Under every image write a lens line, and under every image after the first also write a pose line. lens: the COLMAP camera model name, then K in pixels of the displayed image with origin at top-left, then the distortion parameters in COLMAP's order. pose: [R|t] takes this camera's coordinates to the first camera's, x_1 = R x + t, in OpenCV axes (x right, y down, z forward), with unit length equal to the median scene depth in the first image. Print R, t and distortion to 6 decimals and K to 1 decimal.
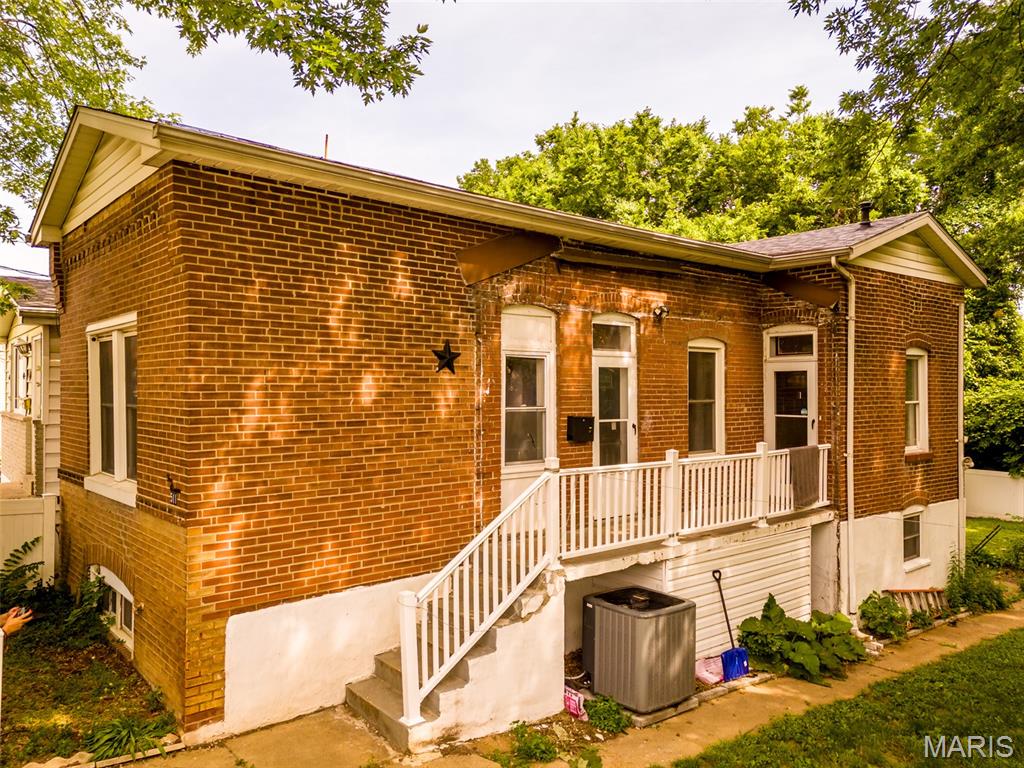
lens RADIAL K [[751.7, 0, 509.4], [0, 751.7, 383.5], [0, 0, 1]] dist [0.072342, -0.061231]
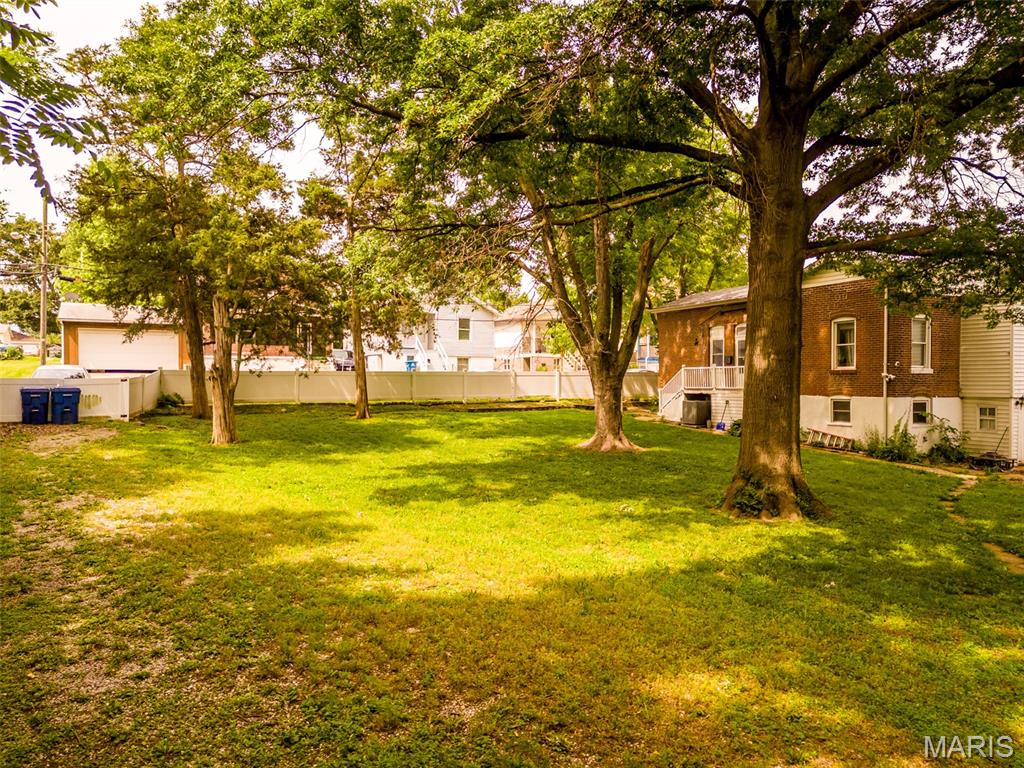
lens RADIAL K [[751.7, 0, 512.9], [0, 751.7, 385.1], [0, 0, 1]] dist [0.072342, -0.061231]
pose [[-0.223205, -0.000542, -0.974771, 3.786511], [0.008566, 0.999960, -0.002517, 0.181671], [0.974734, -0.008912, -0.223192, 0.842853]]
